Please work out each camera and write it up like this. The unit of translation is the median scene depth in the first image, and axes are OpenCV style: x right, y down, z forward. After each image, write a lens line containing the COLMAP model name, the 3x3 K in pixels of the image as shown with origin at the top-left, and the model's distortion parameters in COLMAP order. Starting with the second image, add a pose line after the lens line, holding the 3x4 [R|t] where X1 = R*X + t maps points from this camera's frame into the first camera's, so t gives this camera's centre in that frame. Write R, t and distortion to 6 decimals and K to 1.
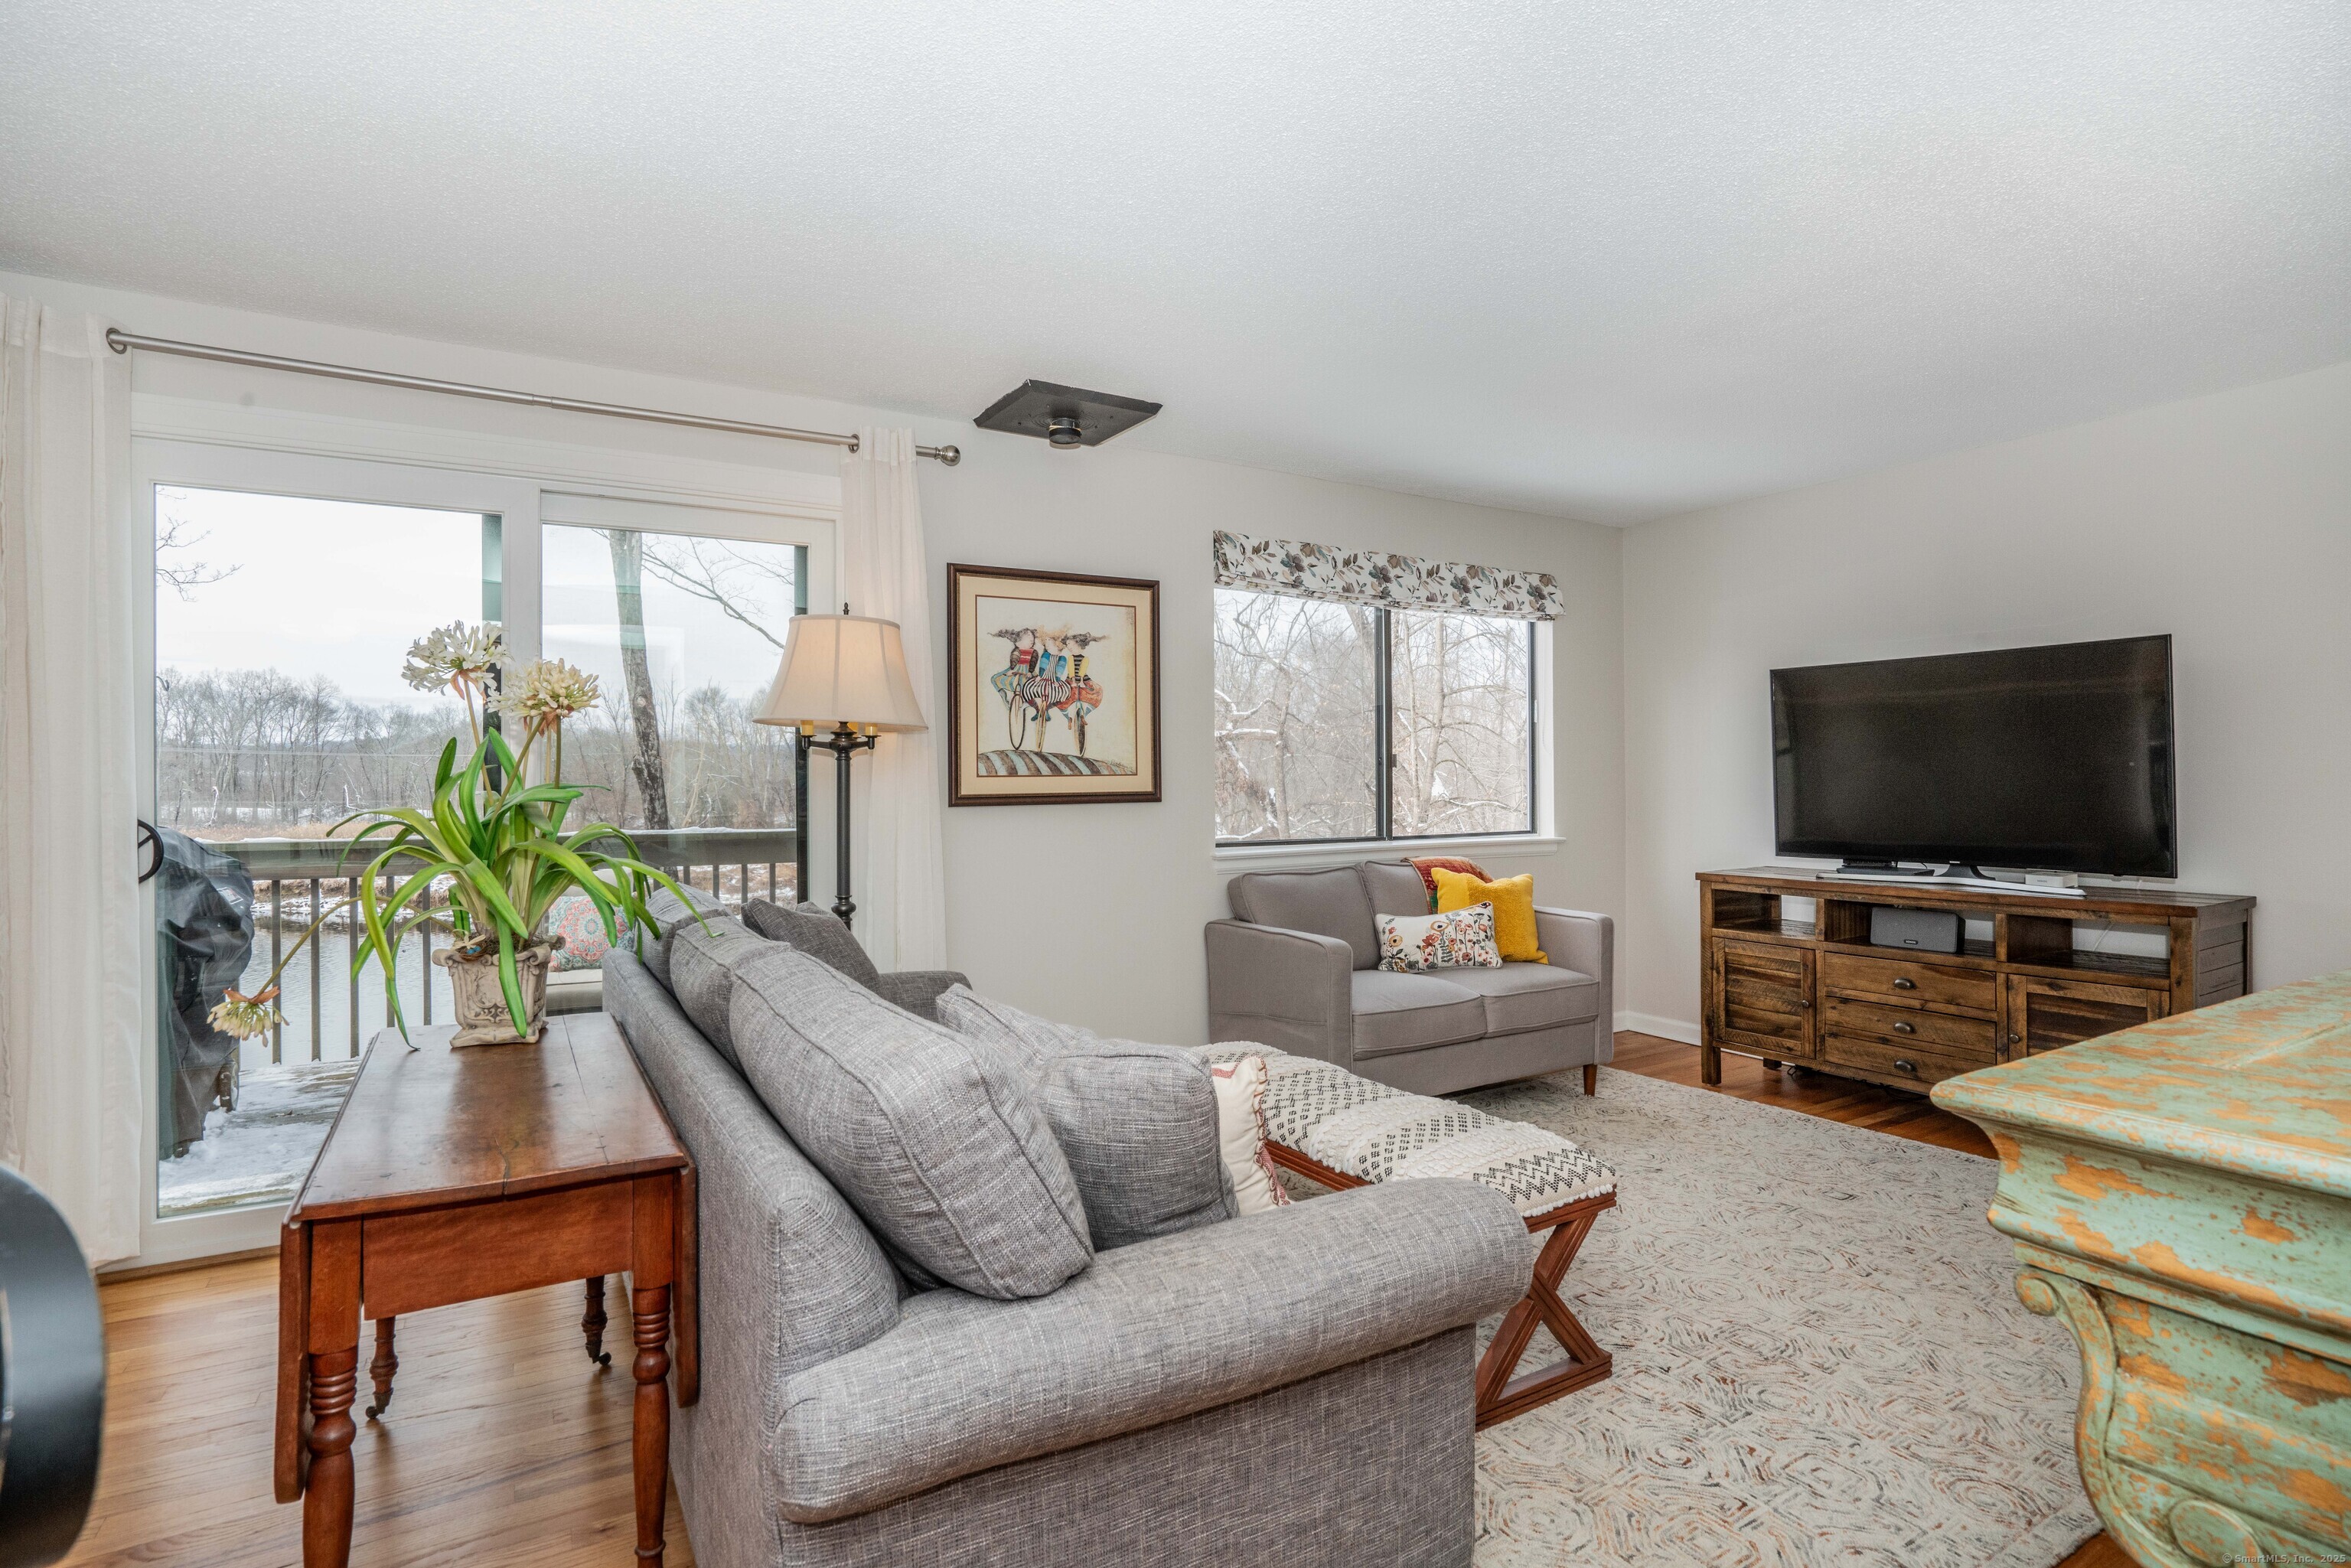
lens RADIAL K [[1150.2, 0, 1180.7], [0, 1150.2, 780.6], [0, 0, 1]] dist [-0.040420, 0.015433]
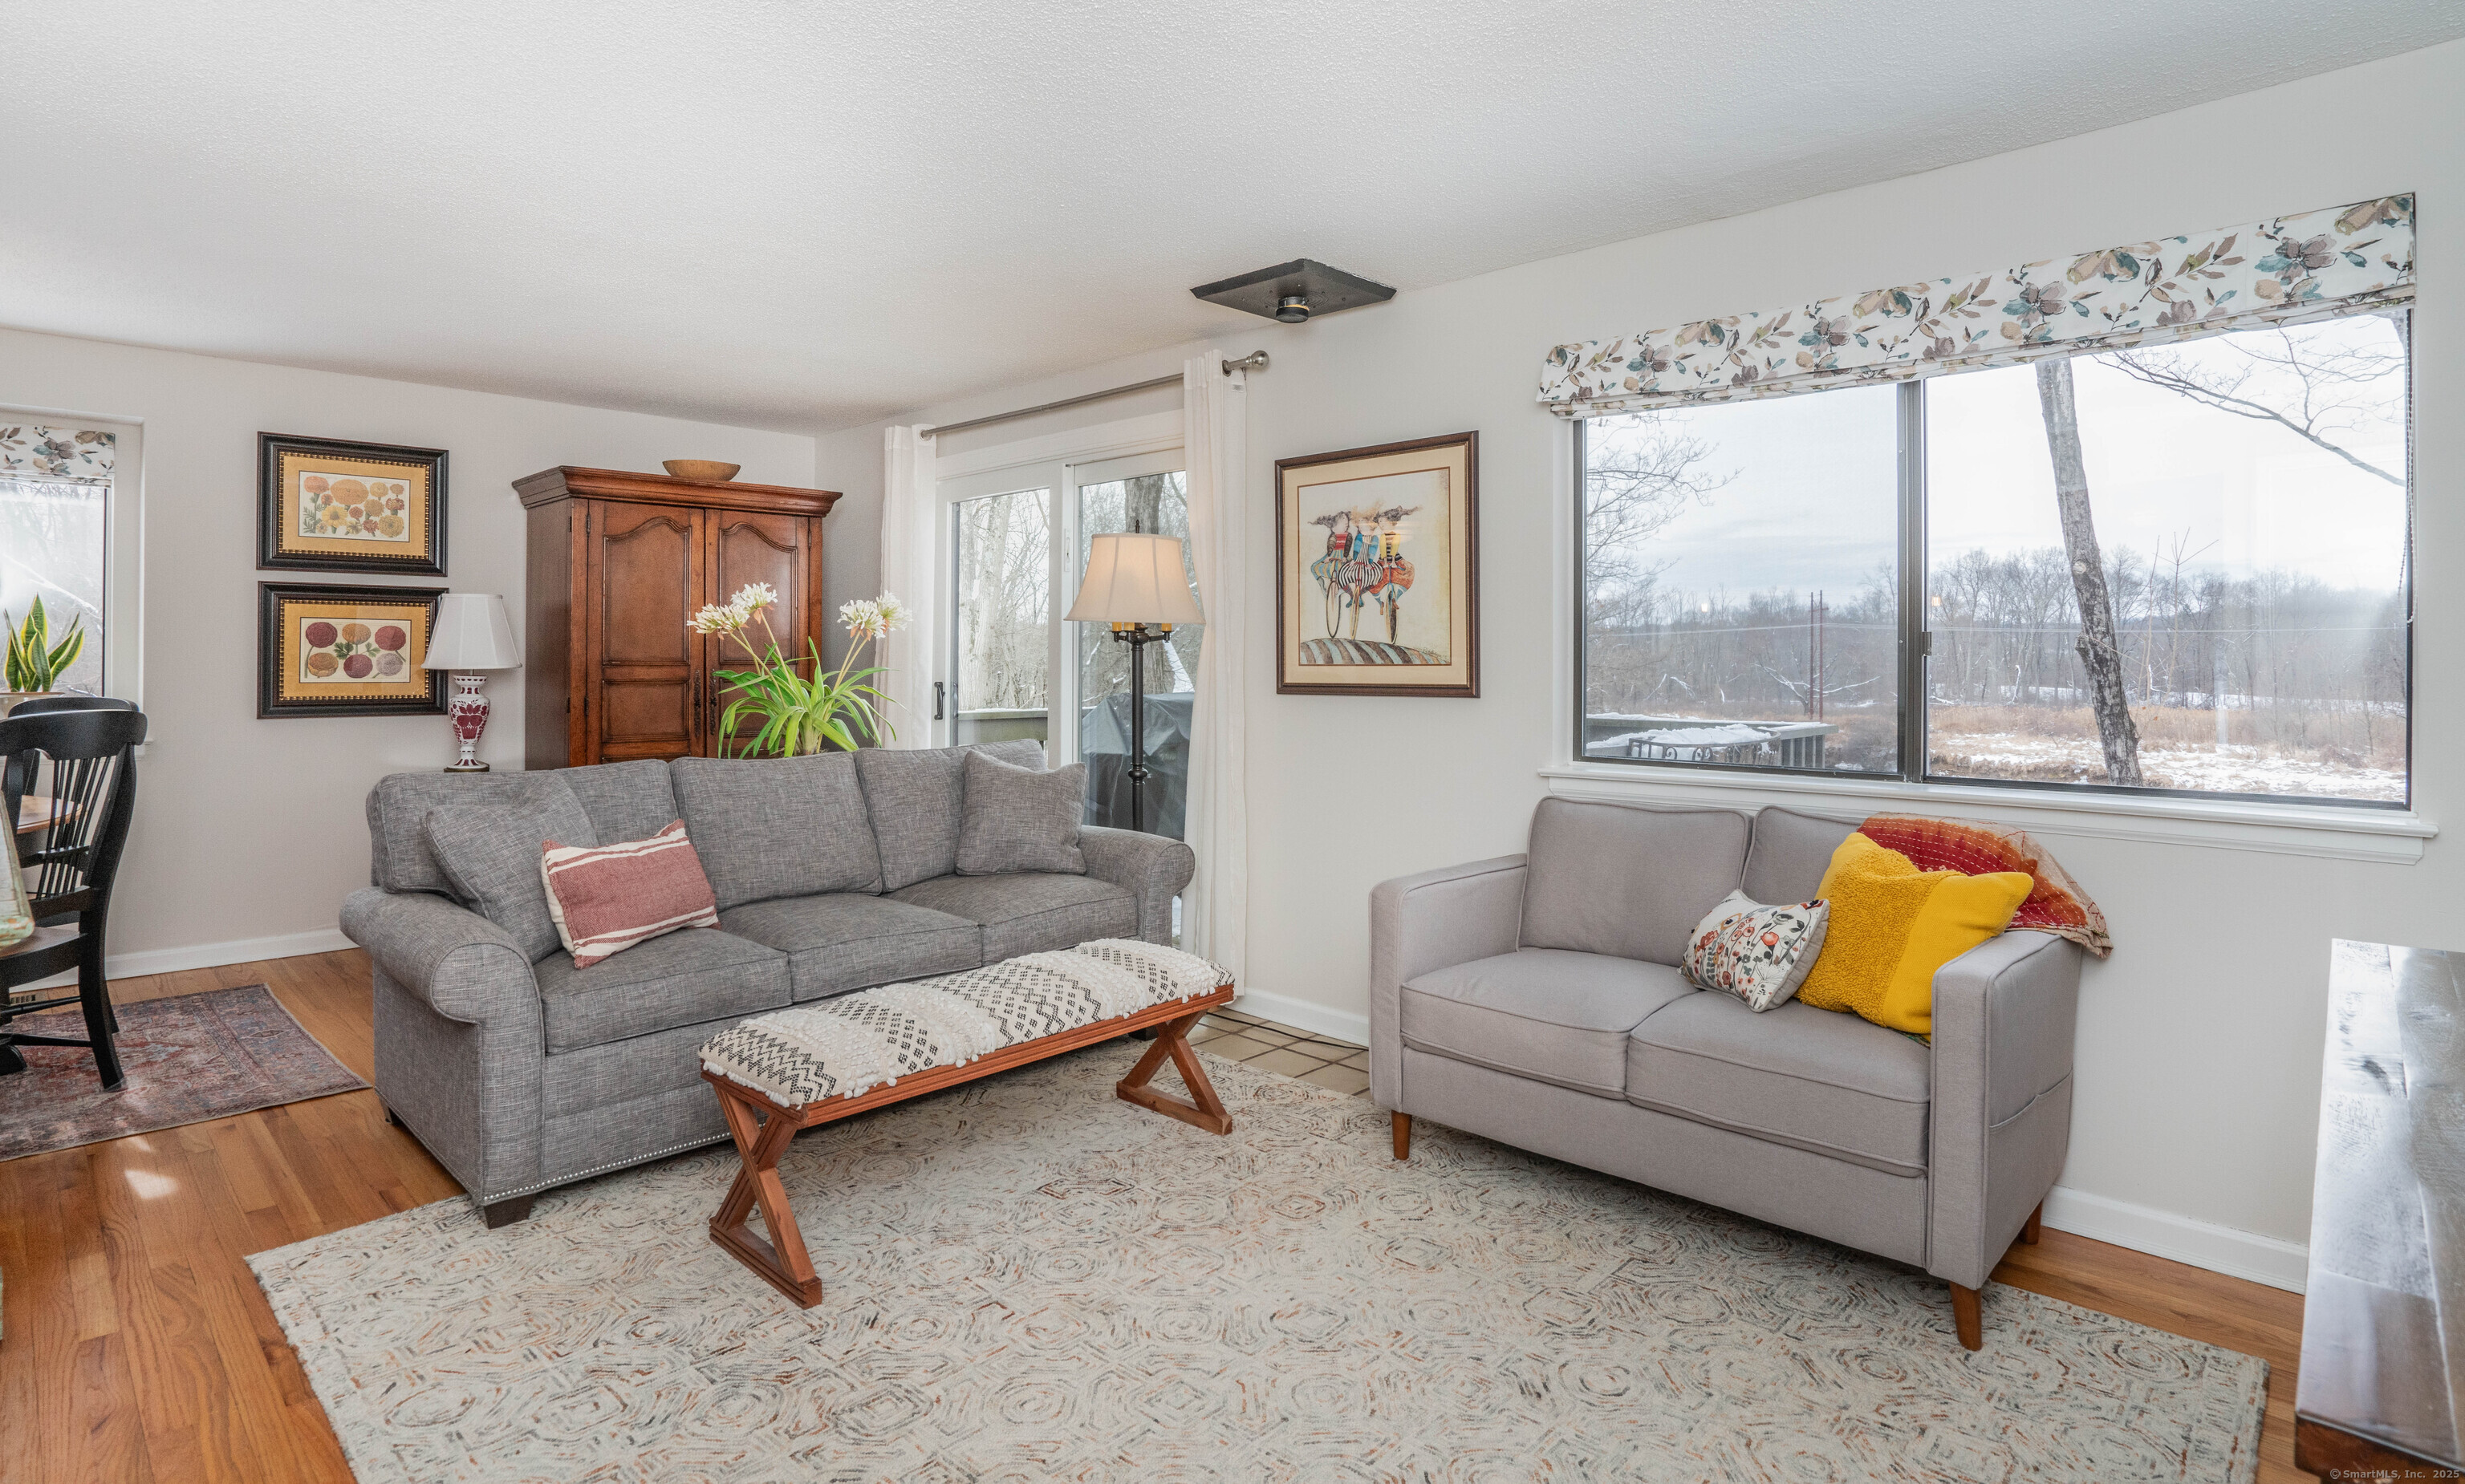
lens RADIAL K [[1242.6, 0, 1180.8], [0, 1242.6, 655.1], [0, 0, 1]] dist [-0.034013, 0.002516]
pose [[0.250477, 0.001612, -0.968121, 0.833253], [-0.005419, 0.999985, 0.000263, -0.011855], [0.968107, 0.005180, 0.250482, 0.603262]]
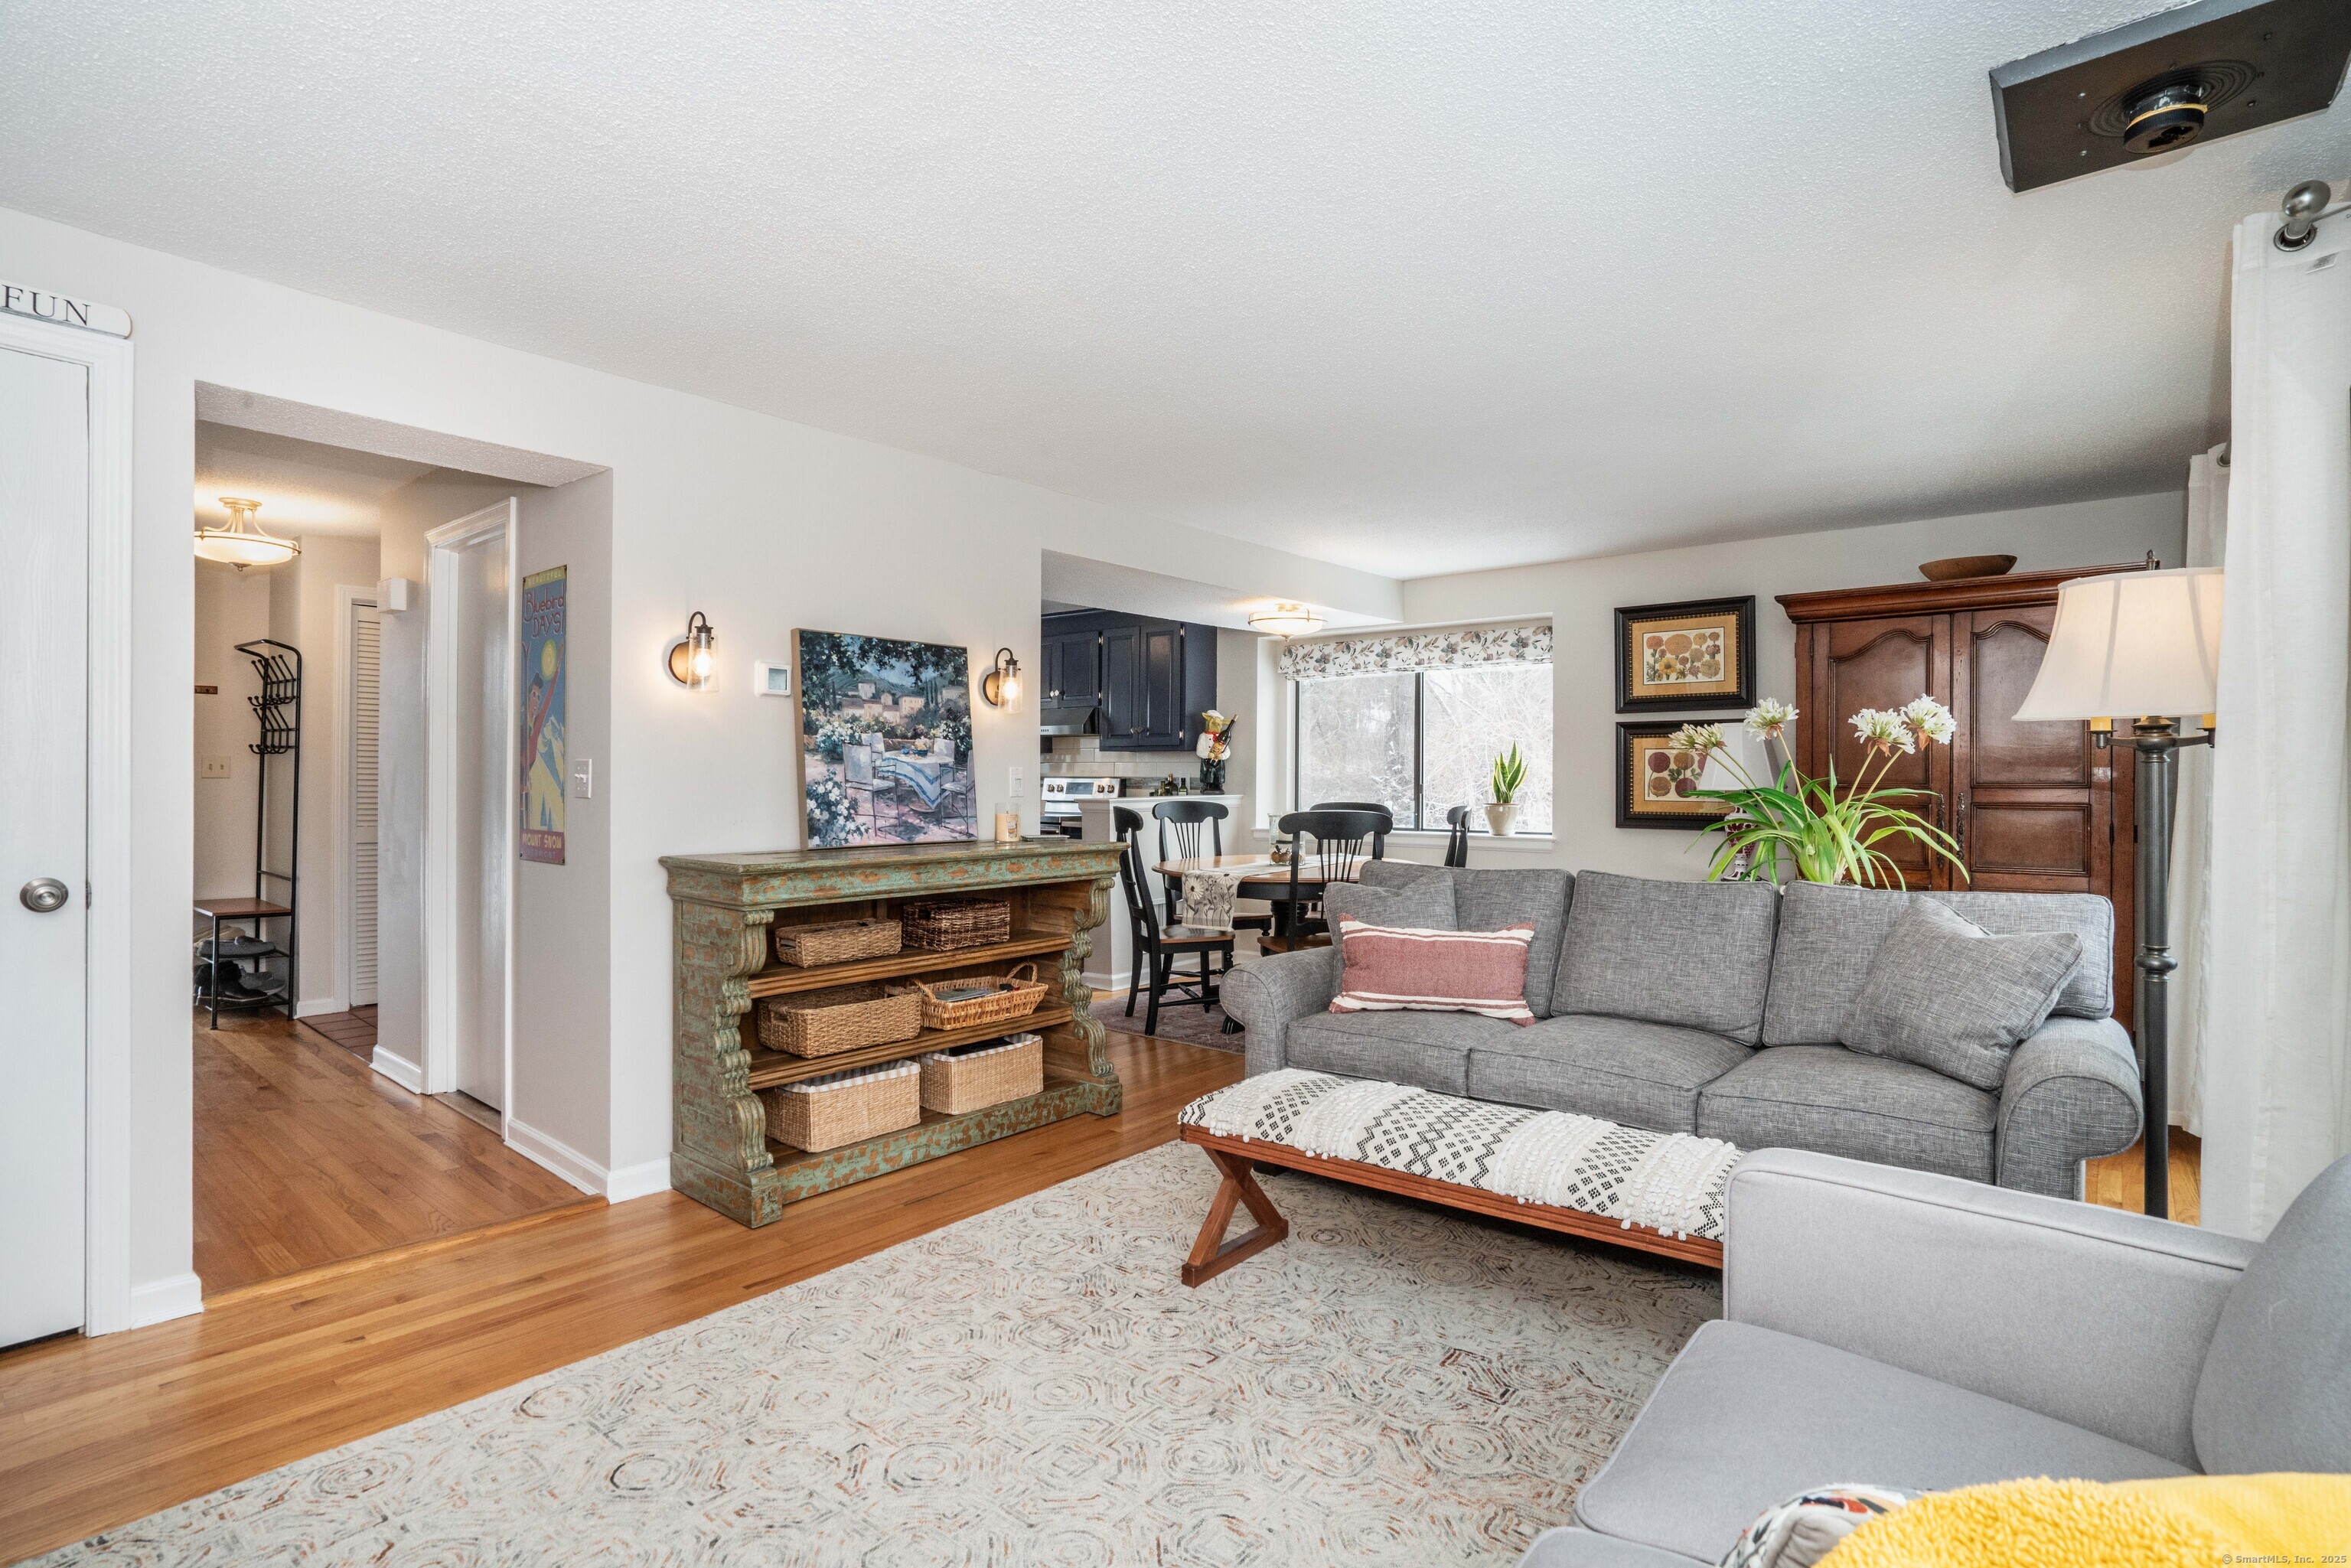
lens RADIAL K [[1150.2, 0, 1199.6], [0, 1150.2, 774.0], [0, 0, 1]] dist [-0.040420, 0.015433]
pose [[-0.935549, -0.002855, -0.353185, 0.456672], [-0.001507, 0.999990, -0.004091, -0.005322], [0.353194, -0.003295, -0.935544, 1.234693]]
